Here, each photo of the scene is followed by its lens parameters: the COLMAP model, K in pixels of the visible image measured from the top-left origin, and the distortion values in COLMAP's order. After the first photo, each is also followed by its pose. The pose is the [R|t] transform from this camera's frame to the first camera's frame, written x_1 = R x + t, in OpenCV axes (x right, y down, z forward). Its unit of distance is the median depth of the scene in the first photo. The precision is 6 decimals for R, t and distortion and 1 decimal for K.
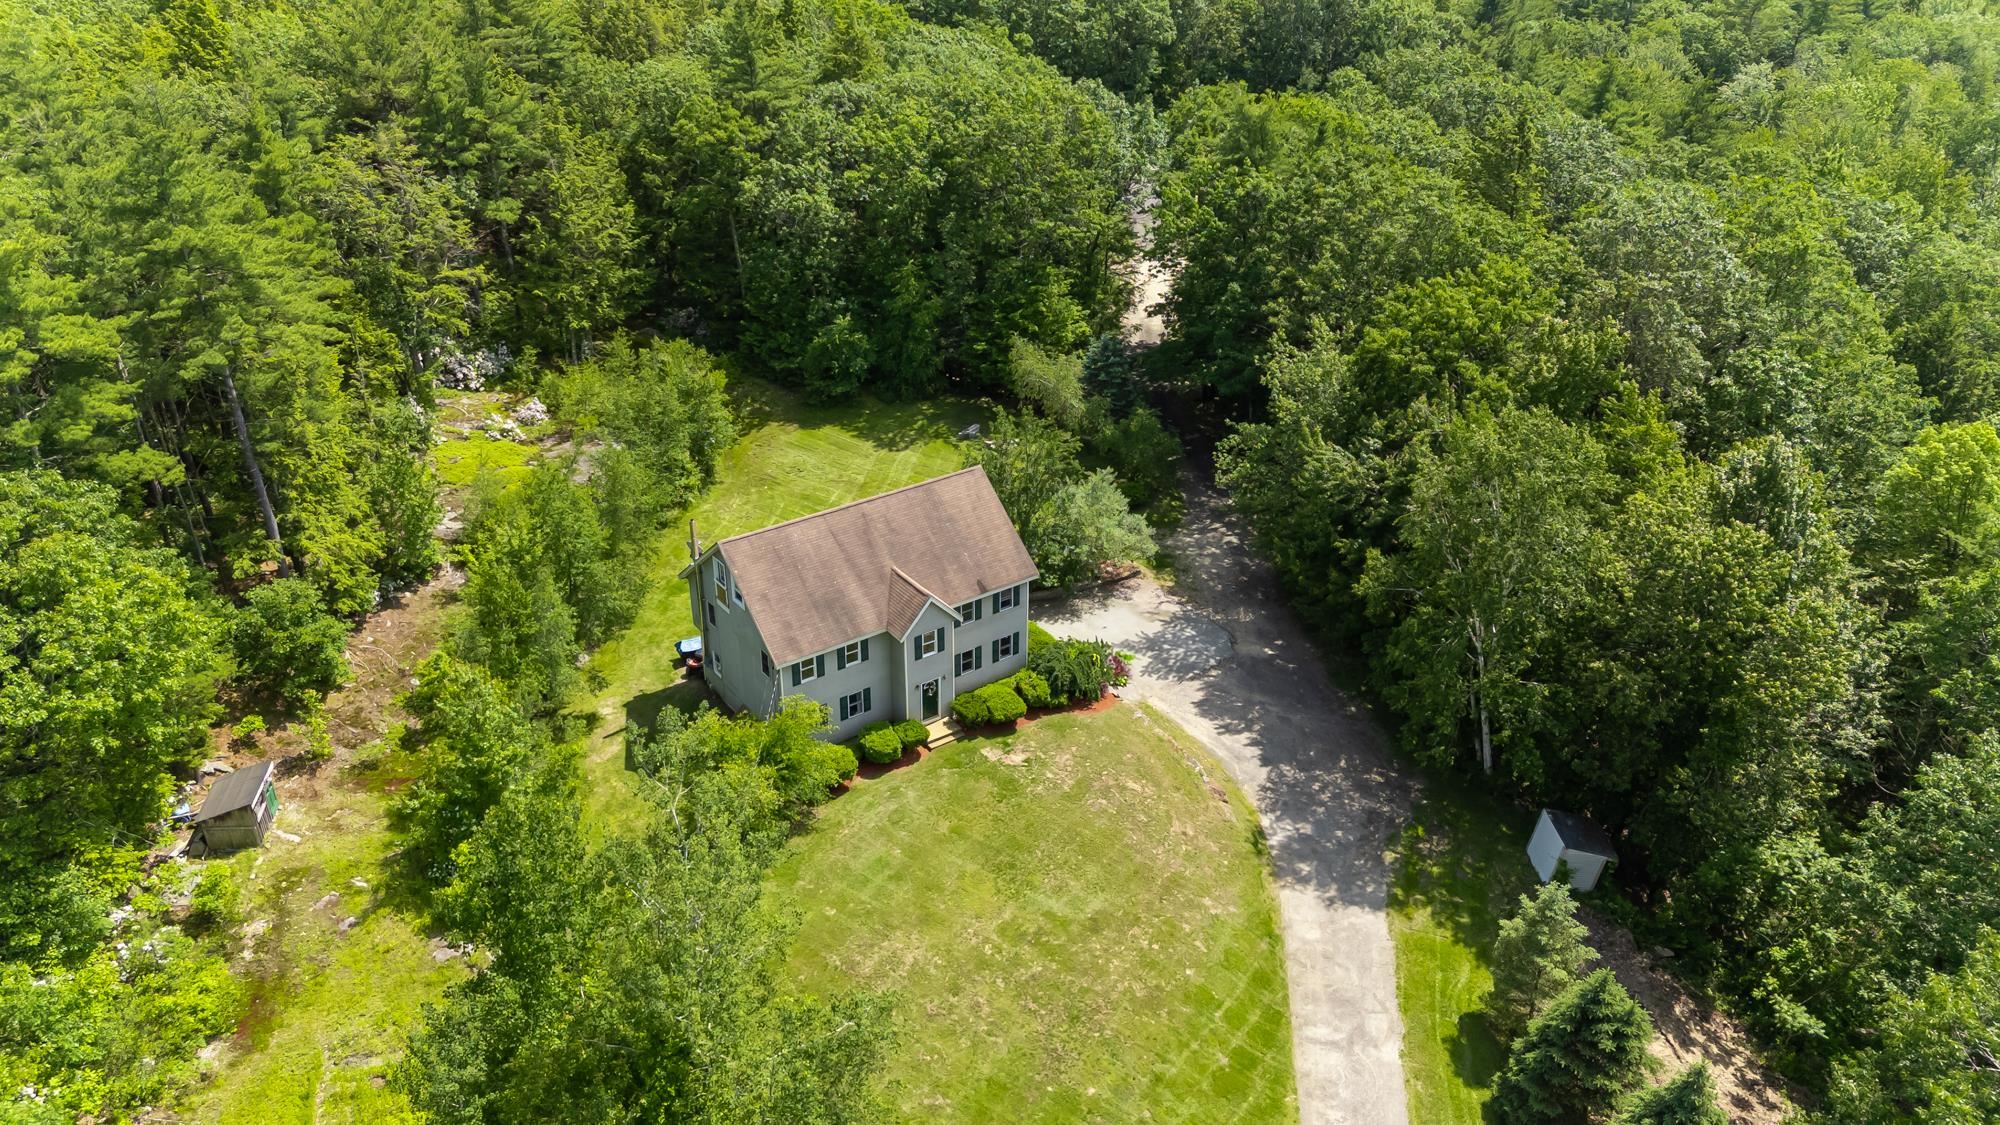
lens RADIAL K [[1462.7, 0, 1000.0], [0, 1462.7, 562.5], [0, 0, 1]] dist [0.087282, -0.055700]
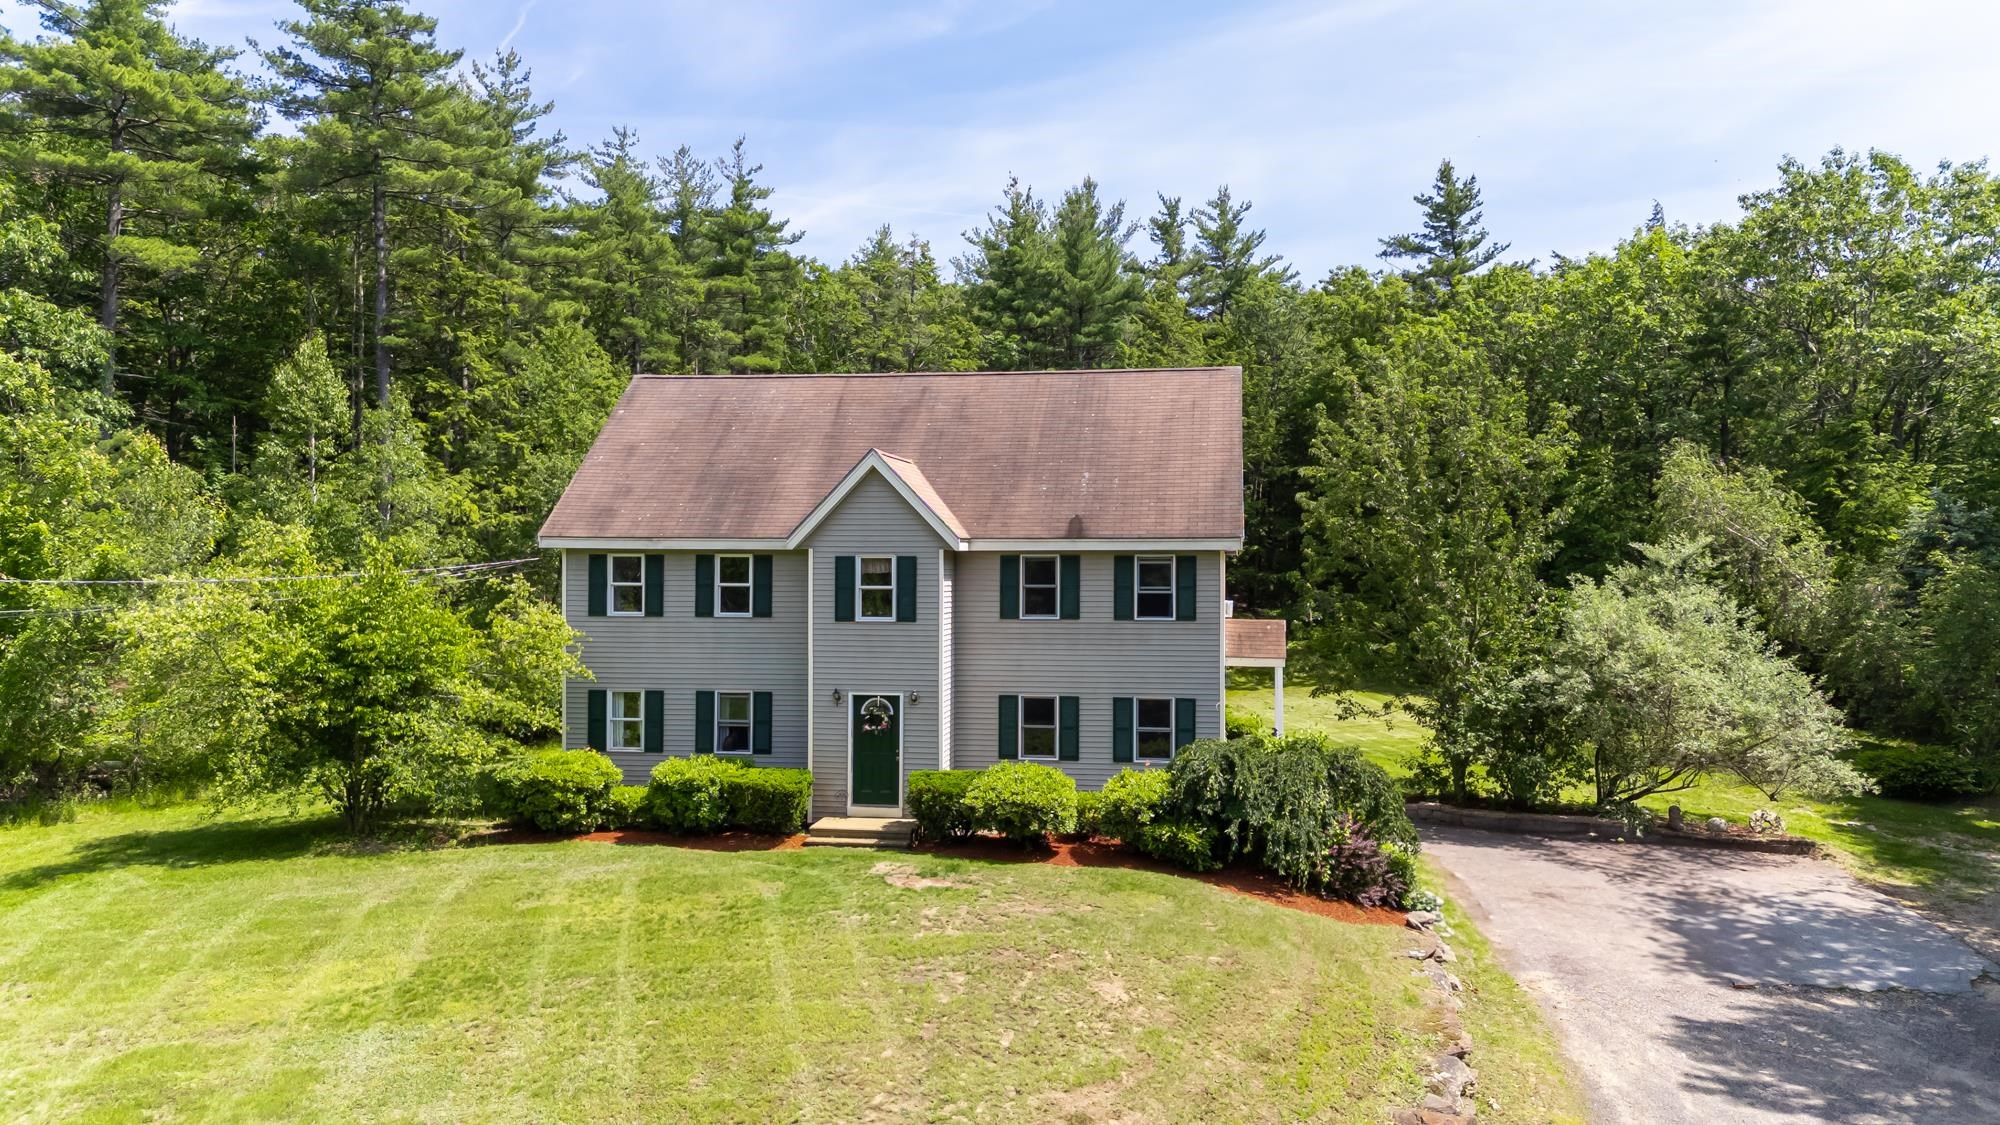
lens RADIAL K [[1462.7, 0, 1000.0], [0, 1462.7, 562.5], [0, 0, 1]] dist [0.087282, -0.055700]
pose [[0.708954, -0.011445, -0.705162, 0.261468], [-0.340062, 0.870408, -0.356017, 0.178255], [0.617853, 0.492198, 0.613187, 0.725342]]
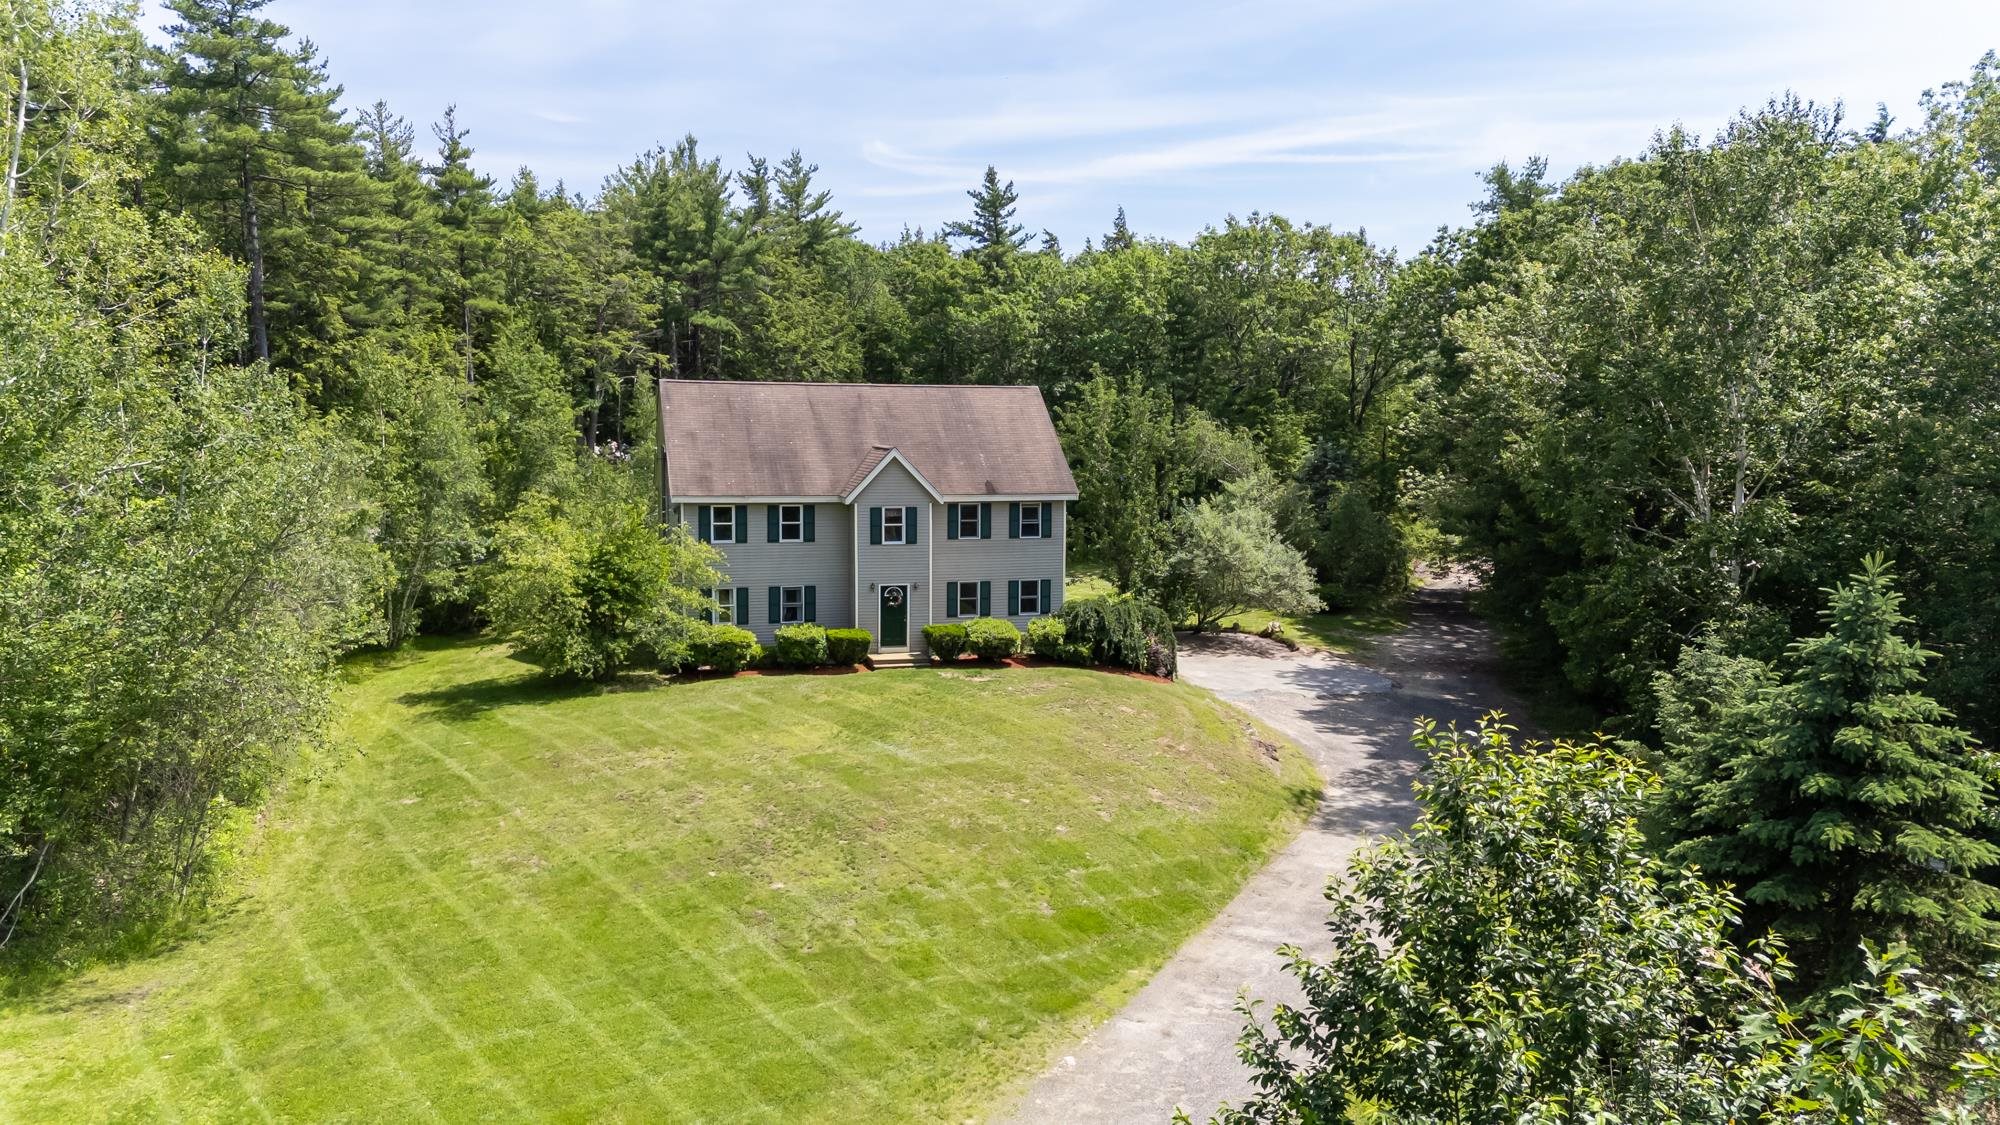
lens RADIAL K [[1462.7, 0, 1000.0], [0, 1462.7, 562.5], [0, 0, 1]] dist [0.087282, -0.055700]
pose [[0.939857, 0.024359, -0.340698, 0.245406], [-0.161534, 0.910559, -0.380511, 0.331510], [0.300957, 0.412660, 0.859730, 0.366110]]
